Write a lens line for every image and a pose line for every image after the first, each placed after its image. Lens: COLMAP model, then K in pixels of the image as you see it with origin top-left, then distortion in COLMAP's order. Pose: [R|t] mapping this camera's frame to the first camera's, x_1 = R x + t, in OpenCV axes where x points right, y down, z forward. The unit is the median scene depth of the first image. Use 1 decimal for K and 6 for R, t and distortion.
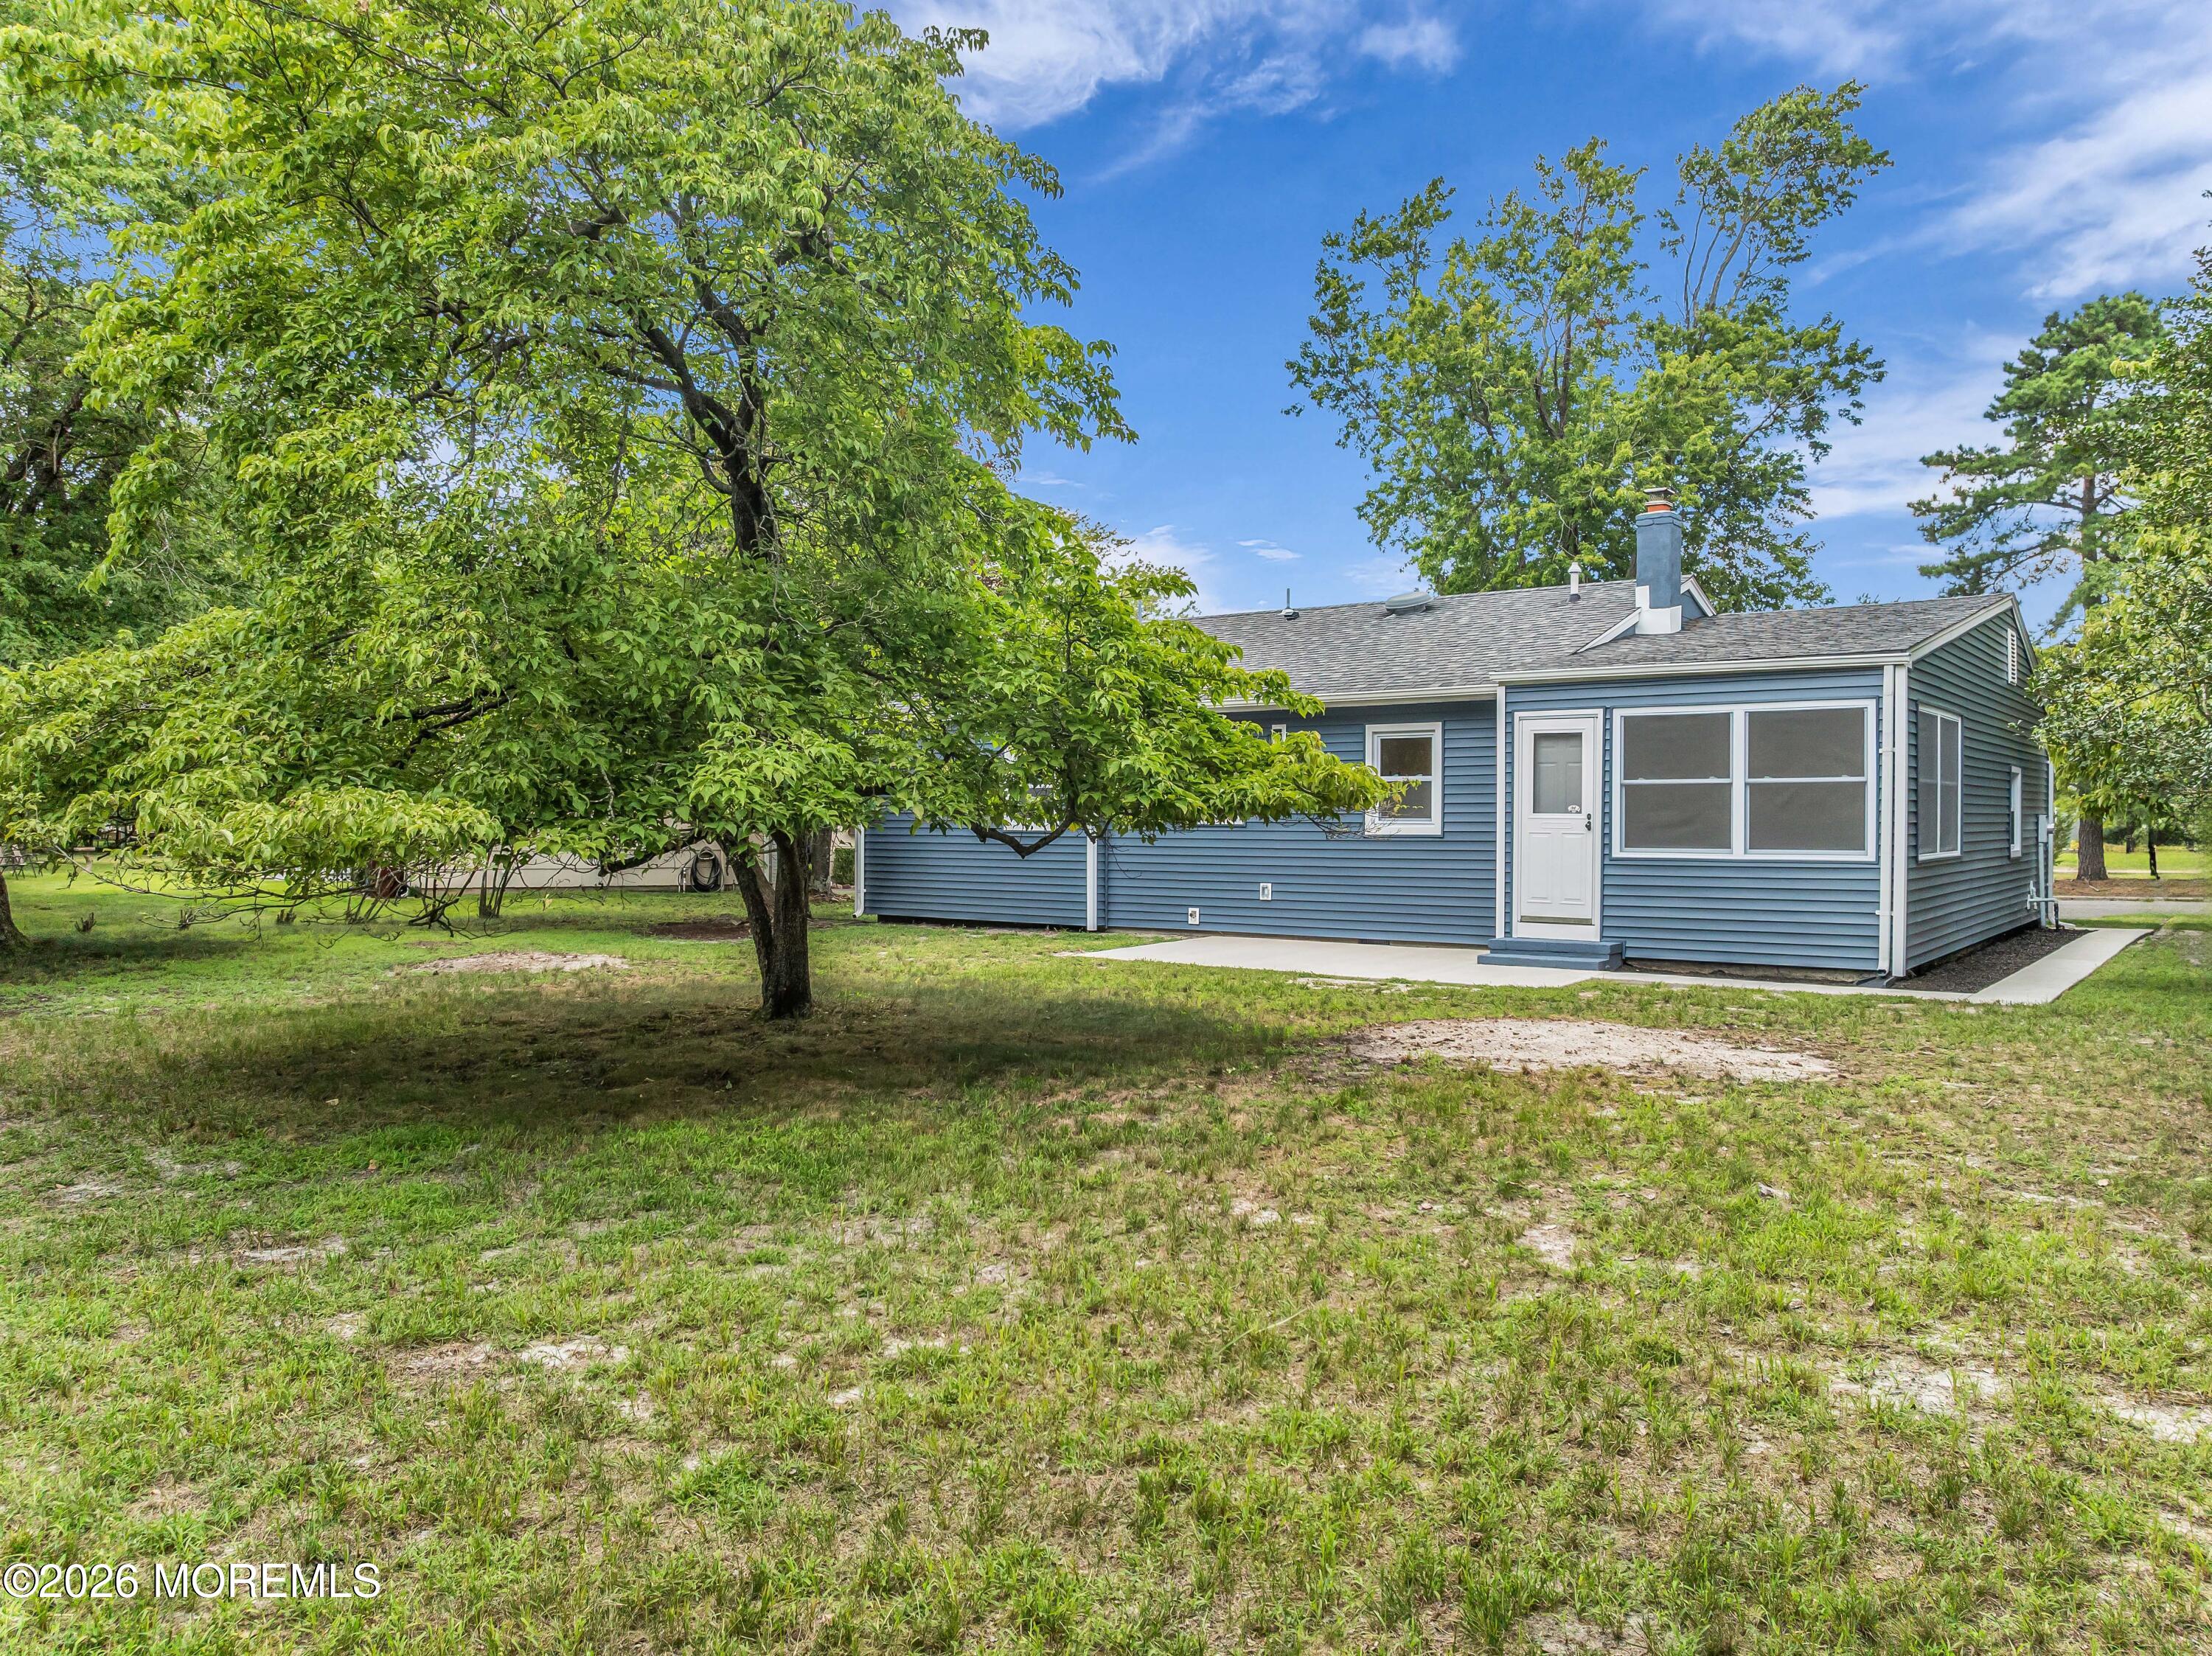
lens RADIAL K [[1558.0, 0, 1104.6], [0, 1558.0, 840.1], [0, 0, 1]] dist [-0.049336, 0.015277]
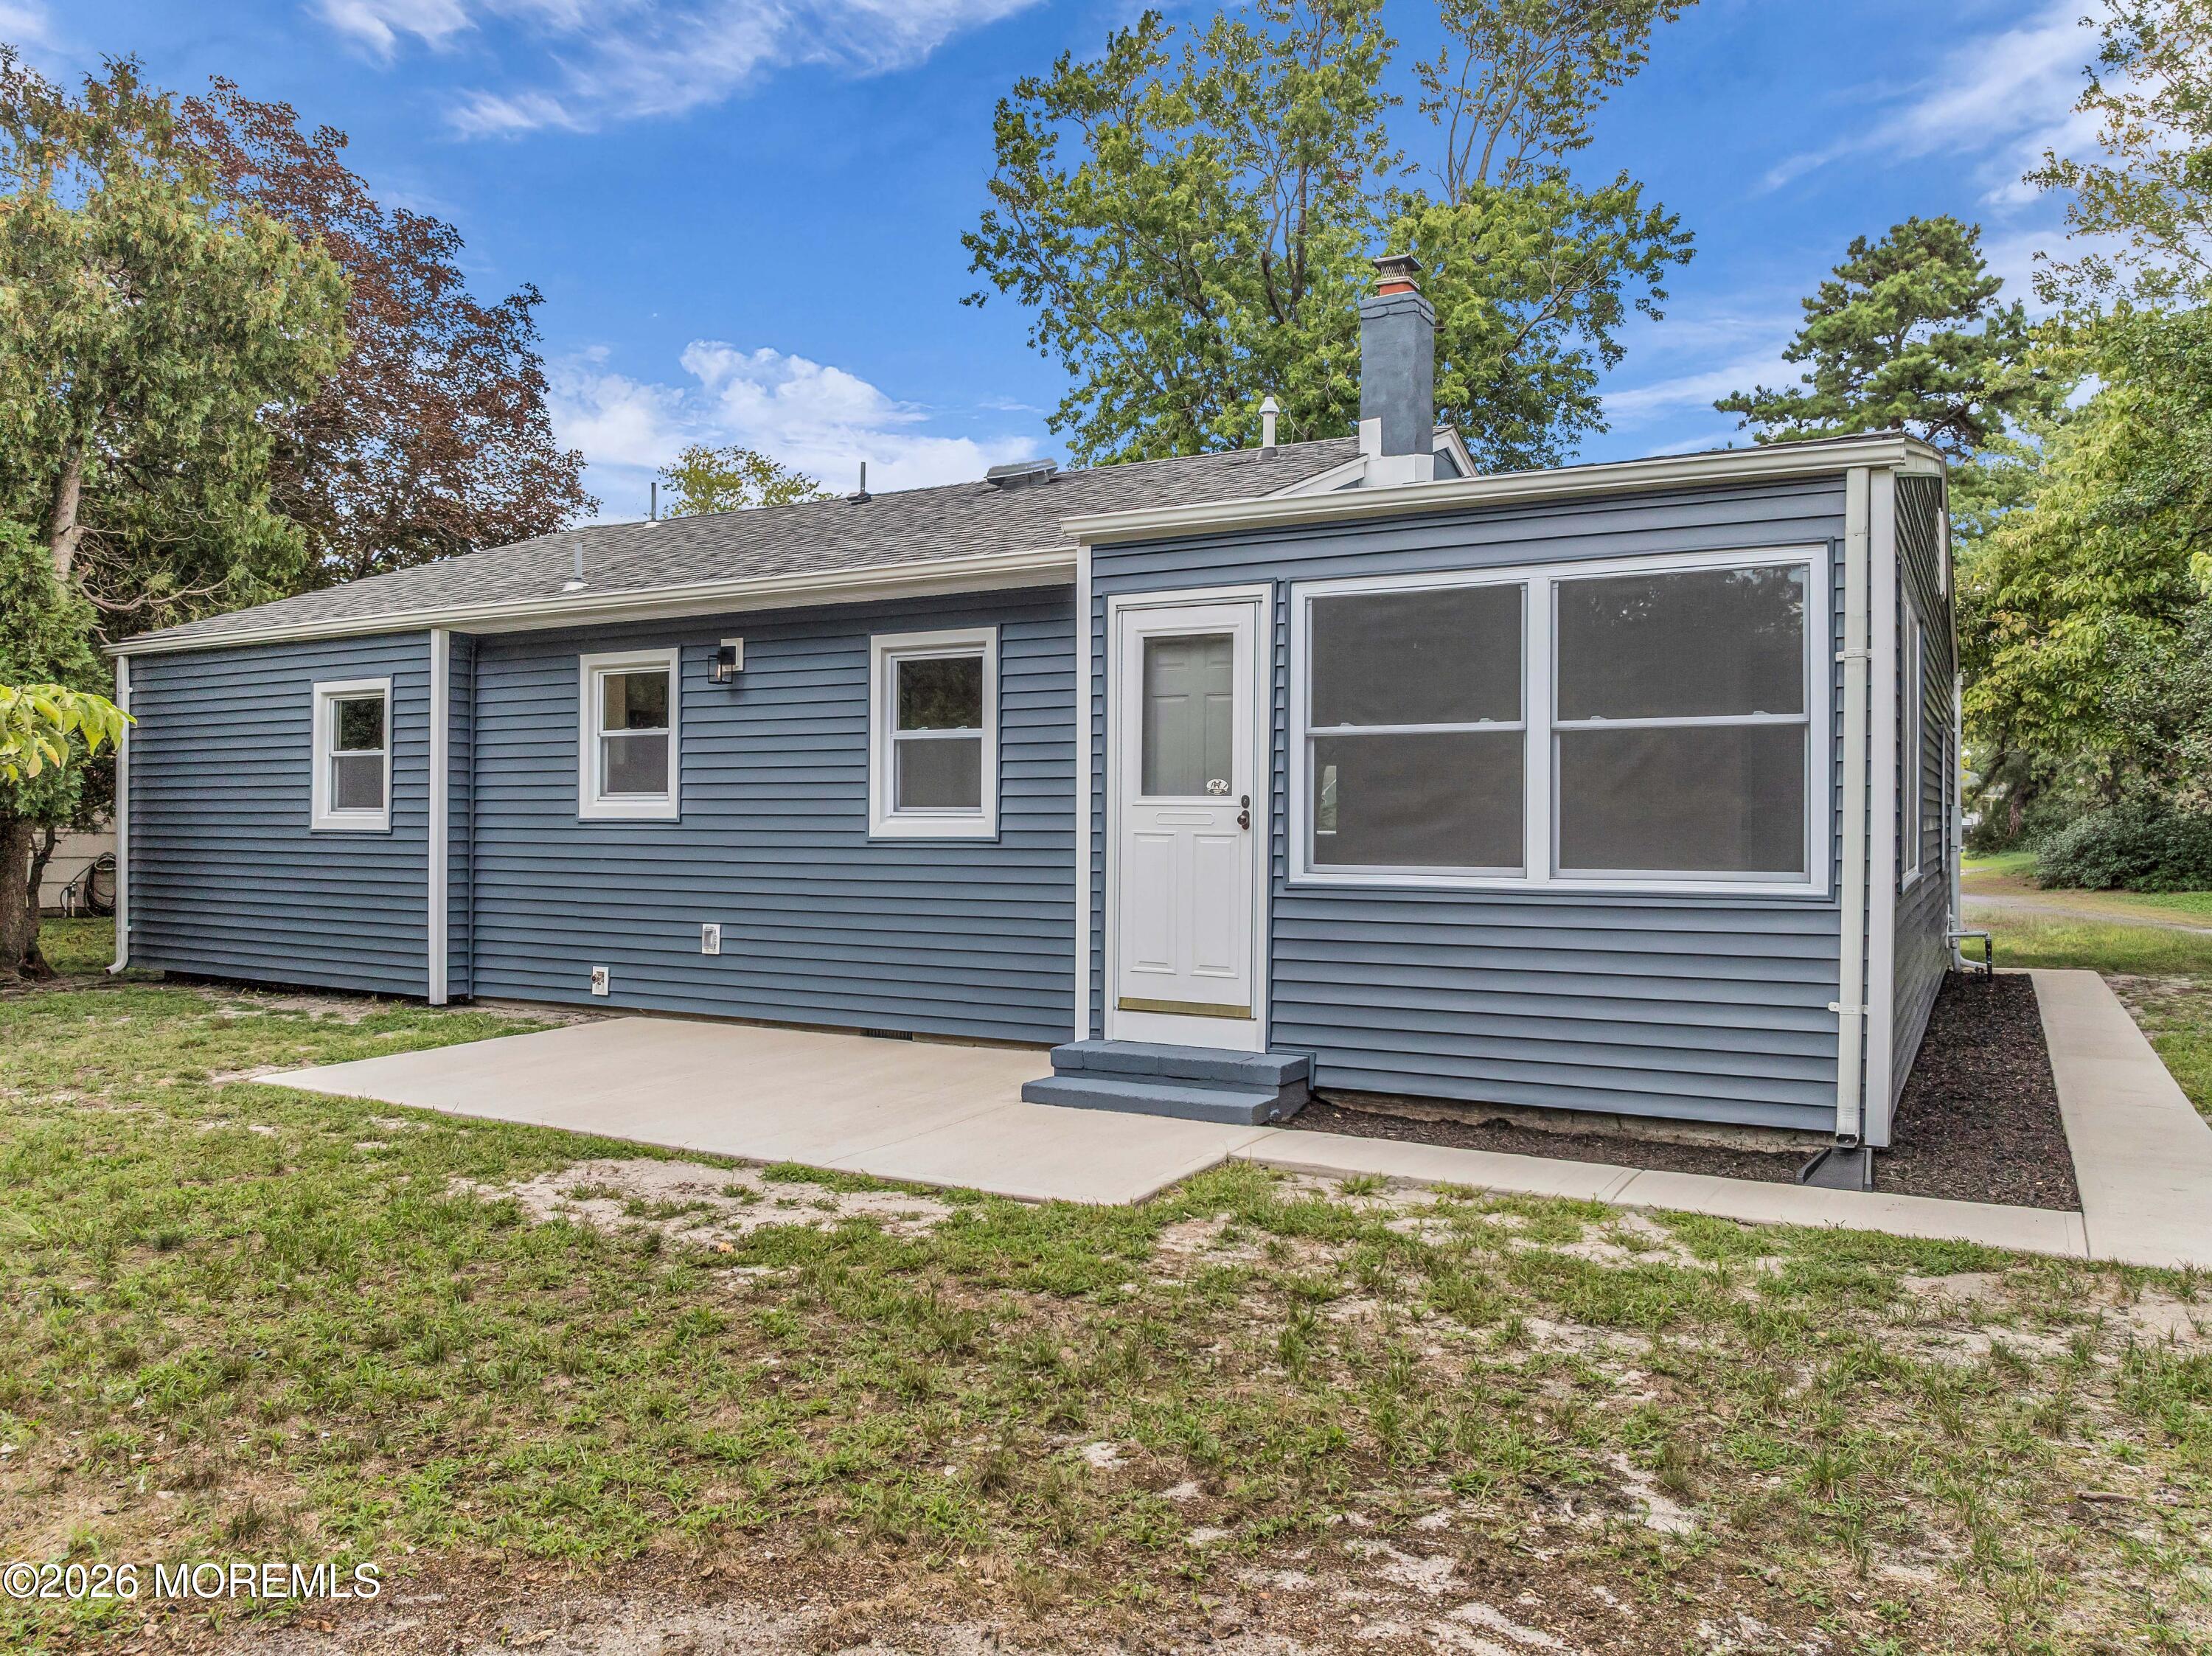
lens RADIAL K [[1558.0, 0, 1107.2], [0, 1558.0, 830.3], [0, 0, 1]] dist [-0.049336, 0.015277]
pose [[0.990574, -0.000110, 0.136982, 0.180120], [0.000855, 0.999985, -0.005383, -0.002895], [-0.136979, 0.005449, 0.990559, 0.460899]]
